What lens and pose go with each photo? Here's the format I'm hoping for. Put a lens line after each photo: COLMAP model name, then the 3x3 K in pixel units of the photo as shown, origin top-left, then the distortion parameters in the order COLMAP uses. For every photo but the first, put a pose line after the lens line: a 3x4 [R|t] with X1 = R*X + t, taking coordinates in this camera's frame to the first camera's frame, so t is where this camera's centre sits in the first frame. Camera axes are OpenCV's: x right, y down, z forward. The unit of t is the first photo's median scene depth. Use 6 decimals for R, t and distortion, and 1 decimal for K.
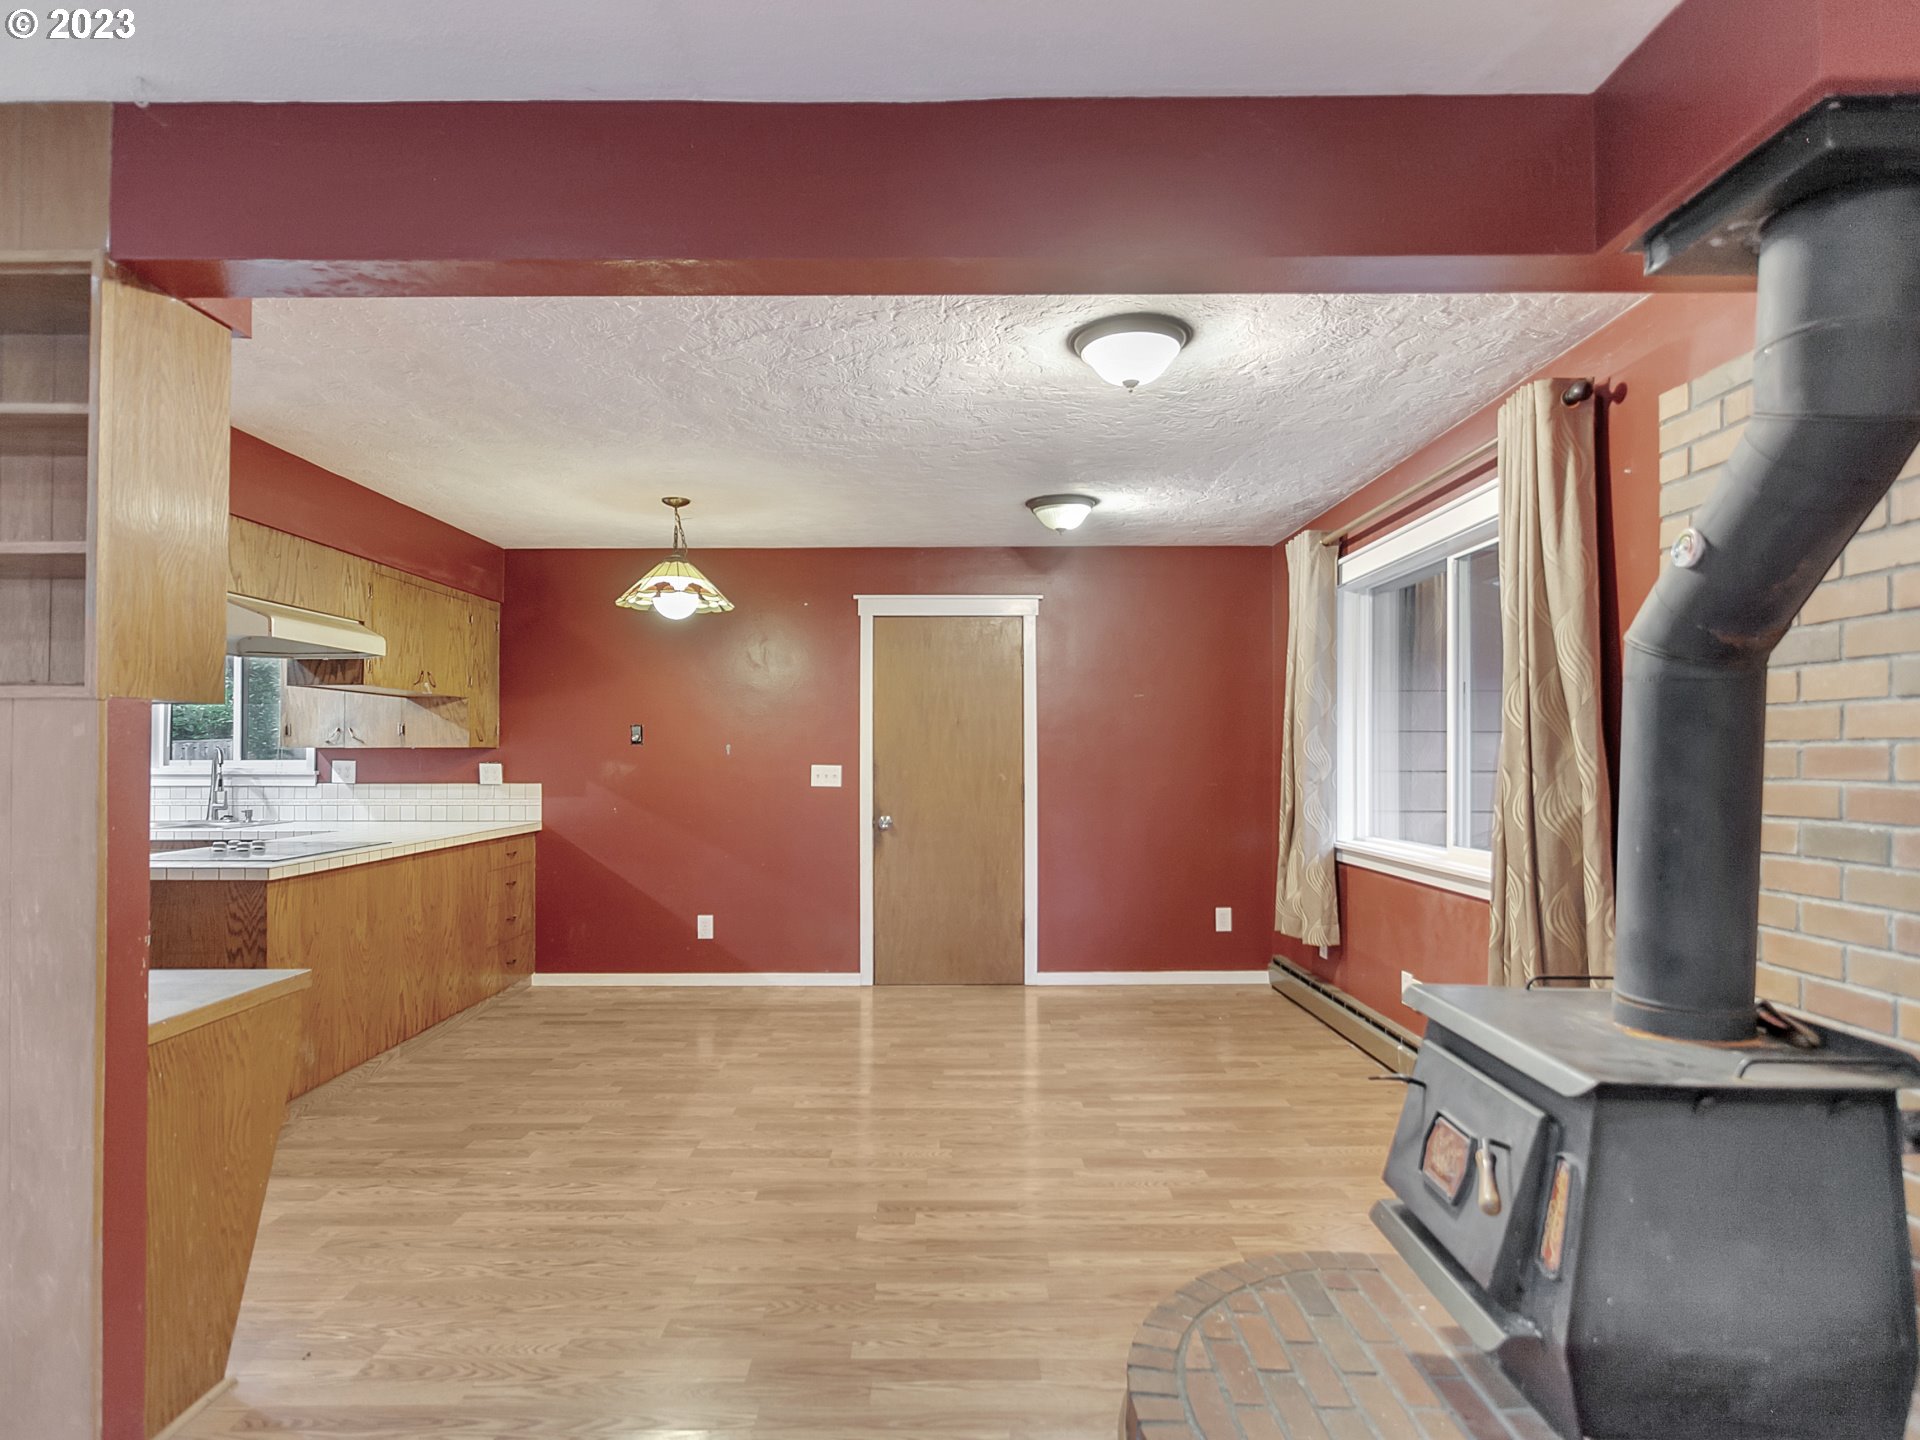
lens RADIAL K [[1042.6, 0, 951.4], [0, 1042.6, 745.4], [0, 0, 1]] dist [-0.019429, 0.011016]
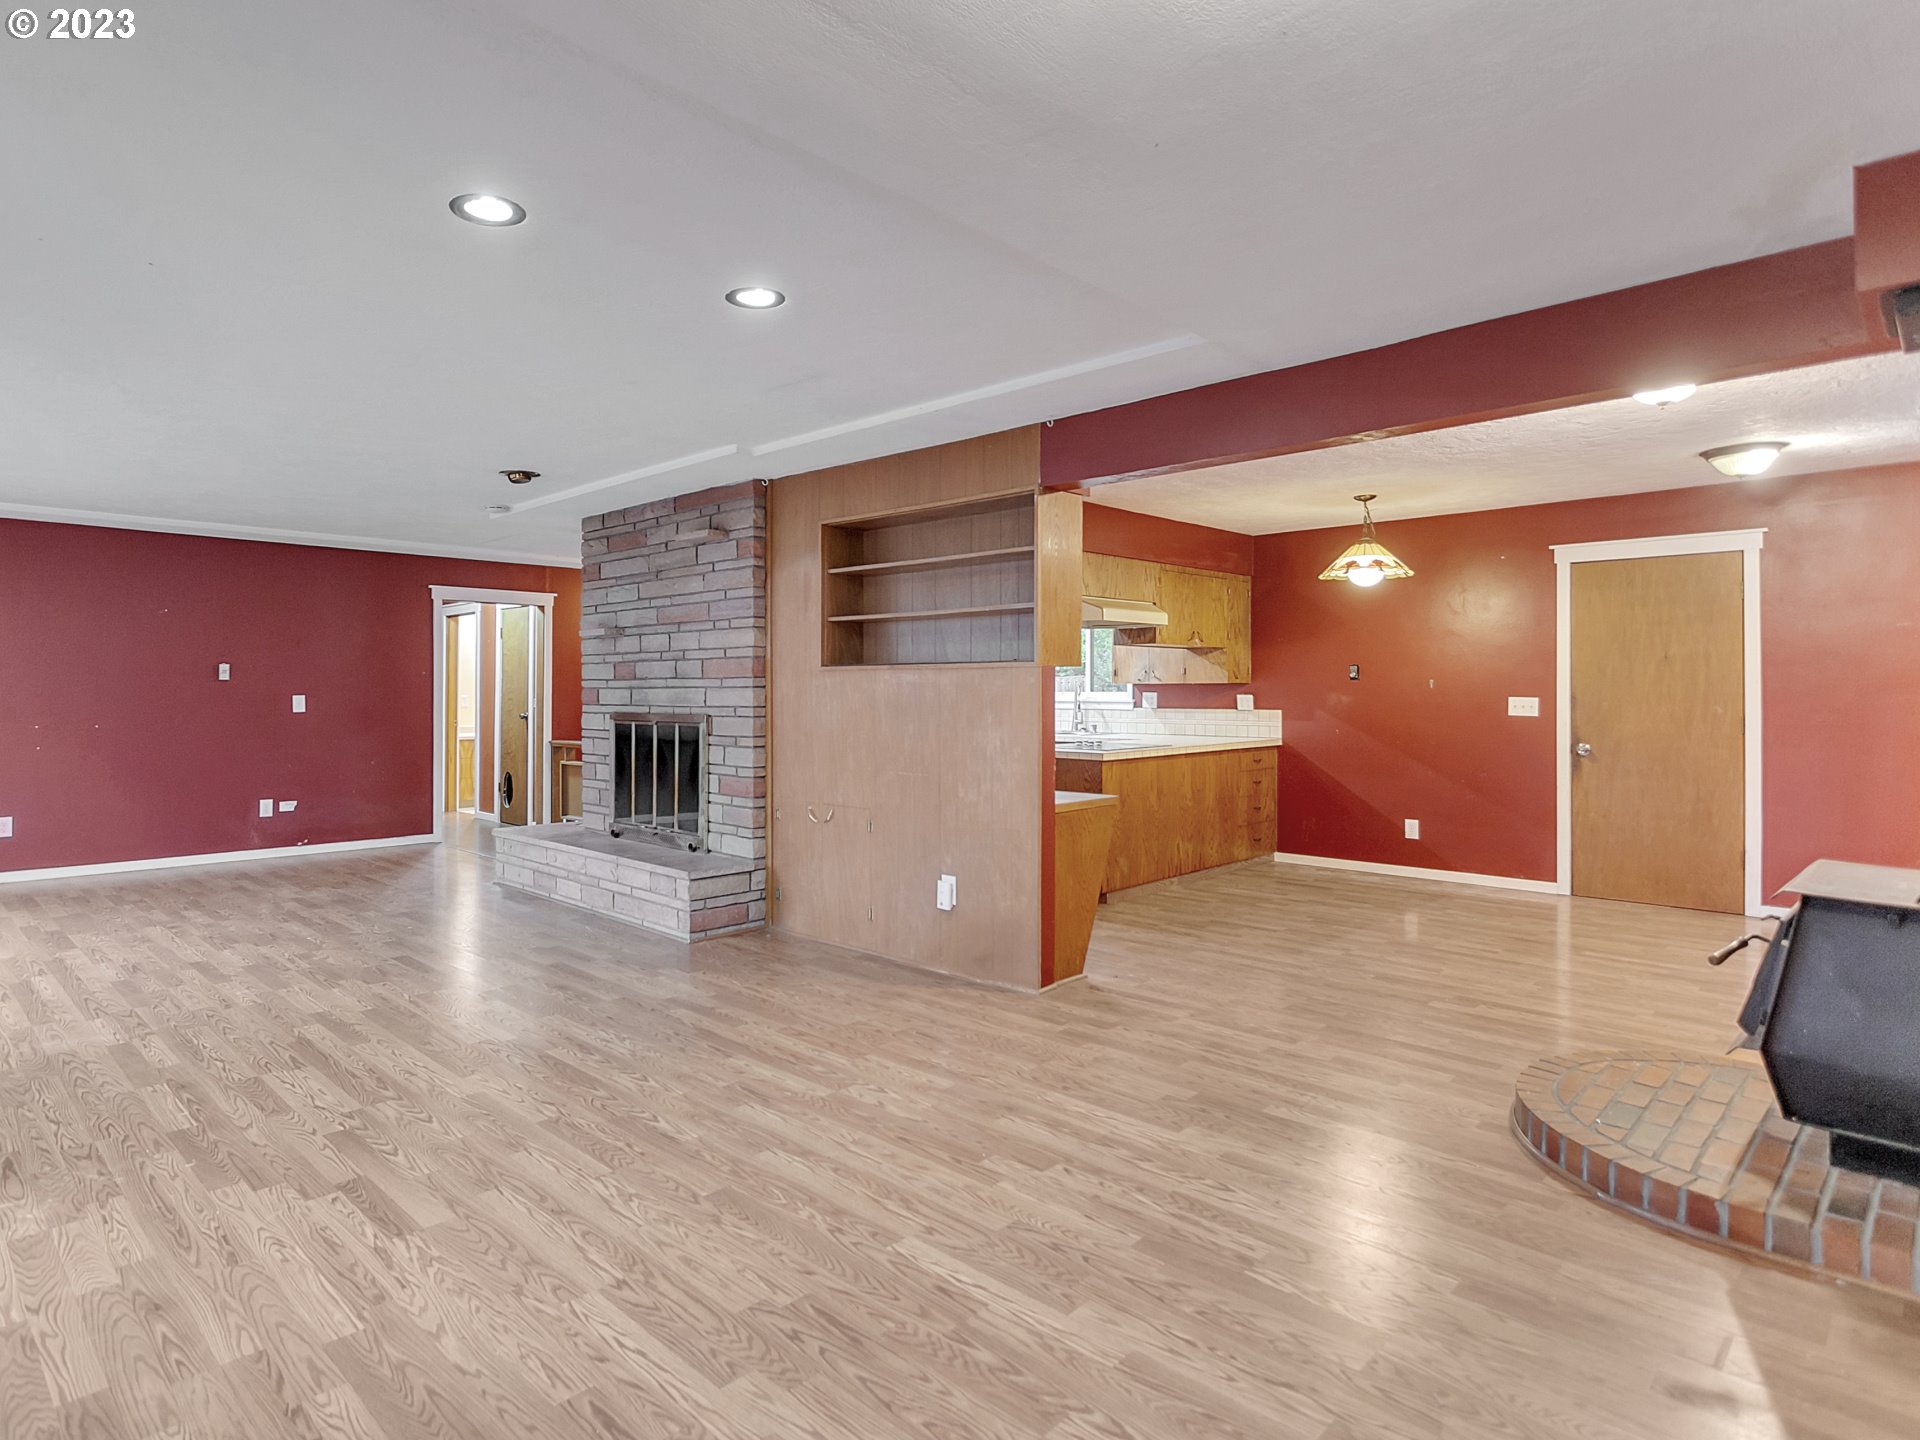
lens RADIAL K [[1068.1, 0, 884.3], [0, 1068.1, 686.9], [0, 0, 1]] dist [-0.014488, 0.008479]
pose [[0.701452, -0.001998, -0.712714, 0.256060], [0.008421, 0.999950, 0.005484, -0.005284], [0.712667, -0.009848, 0.701434, -0.367321]]
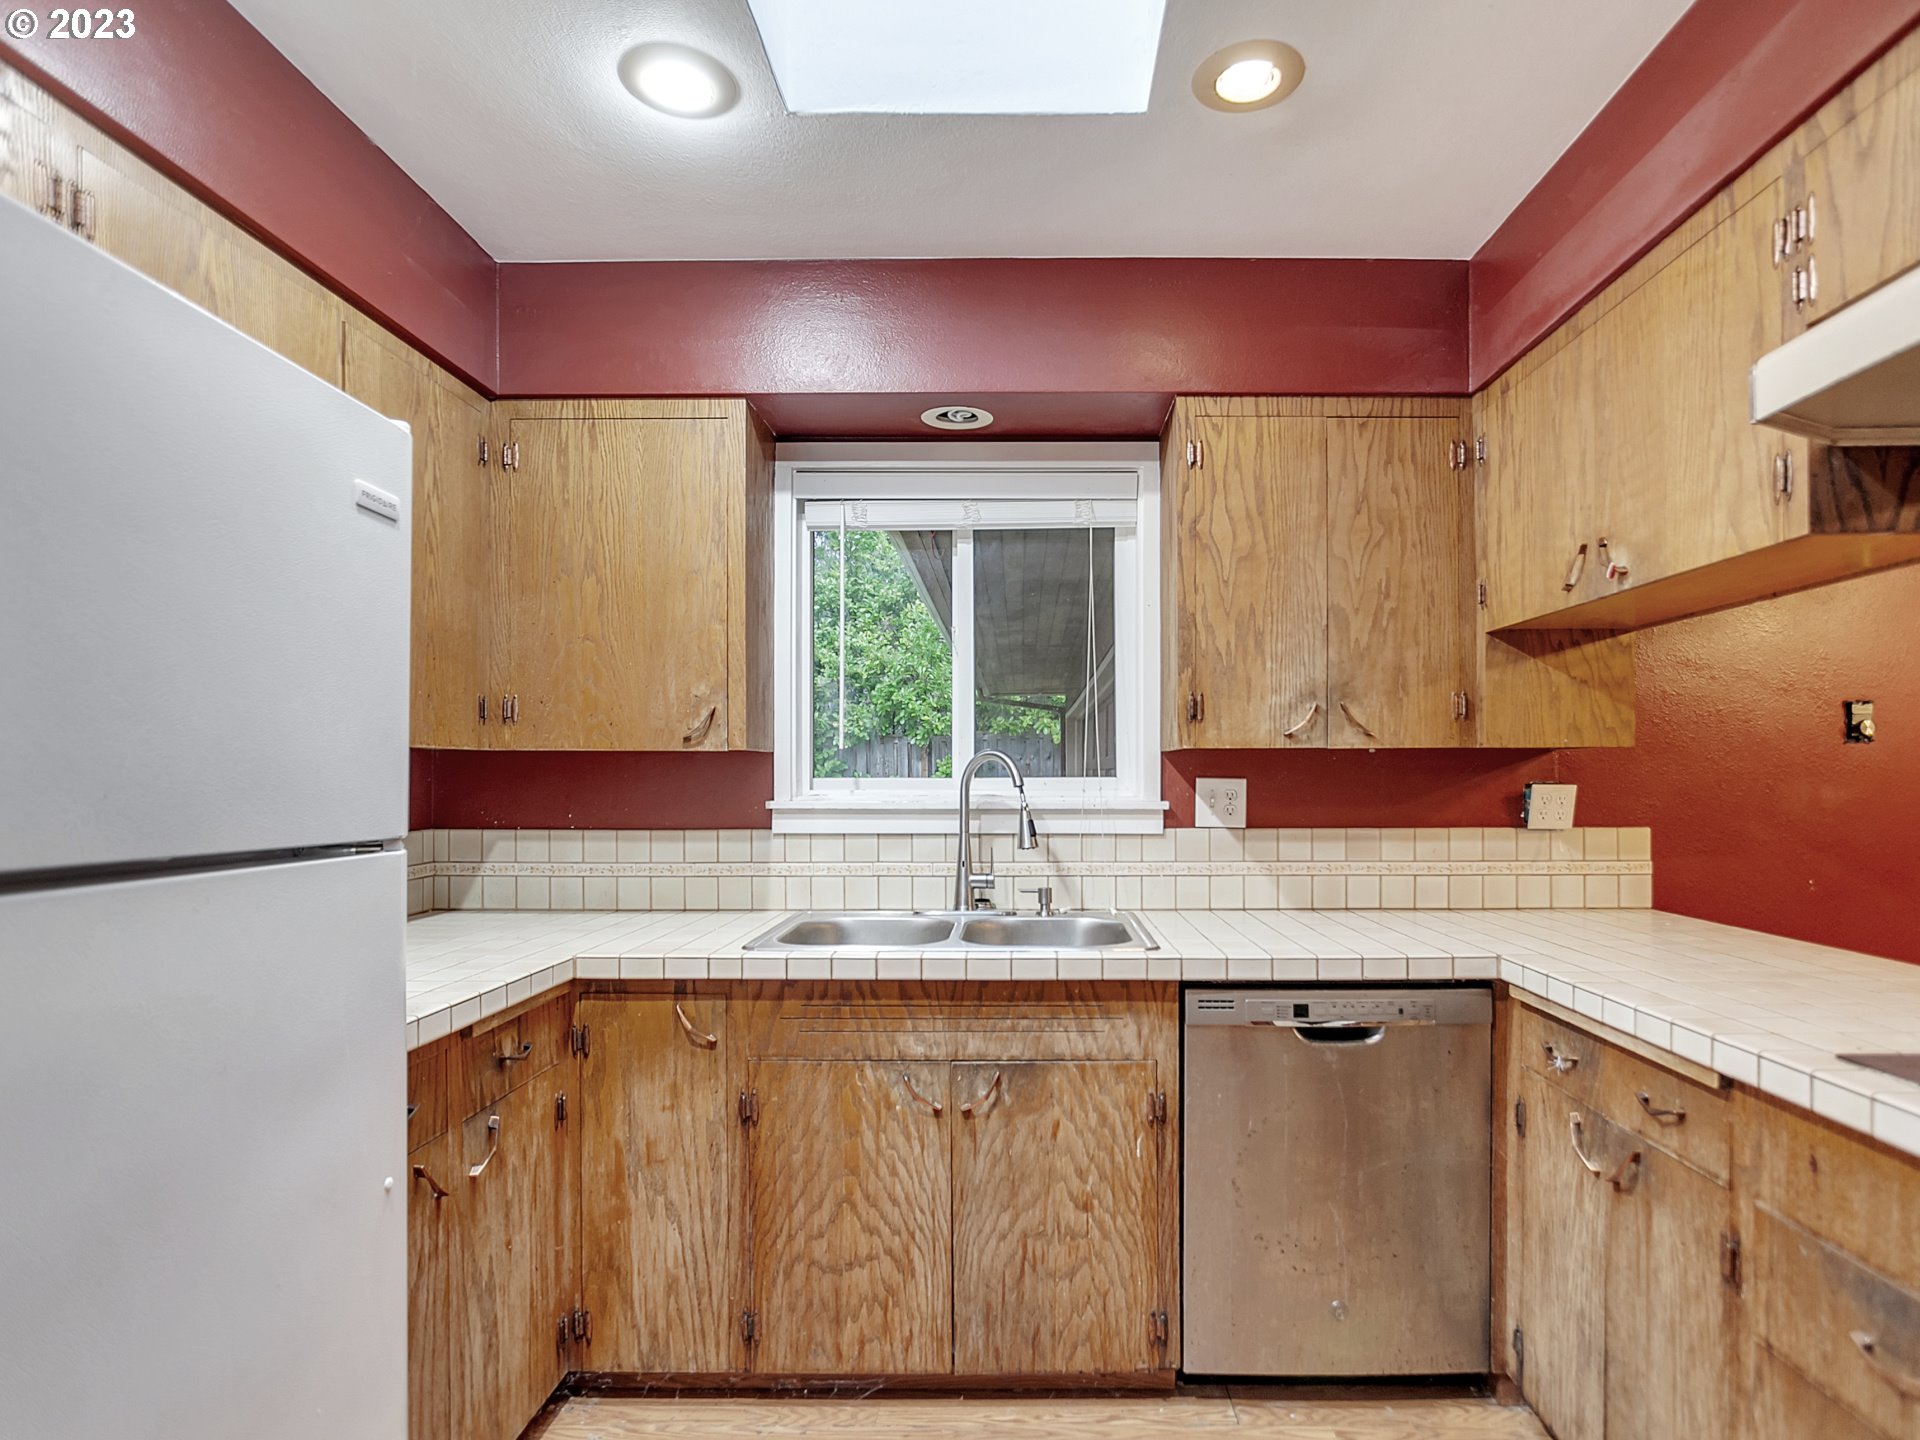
lens RADIAL K [[1042.6, 0, 1016.7], [0, 1042.6, 778.1], [0, 0, 1]] dist [-0.019429, 0.011016]
pose [[0.999997, -0.000929, -0.002386, -0.792041], [0.000965, 0.999883, 0.015251, 0.008628], [0.002372, -0.015254, 0.999881, 0.628112]]
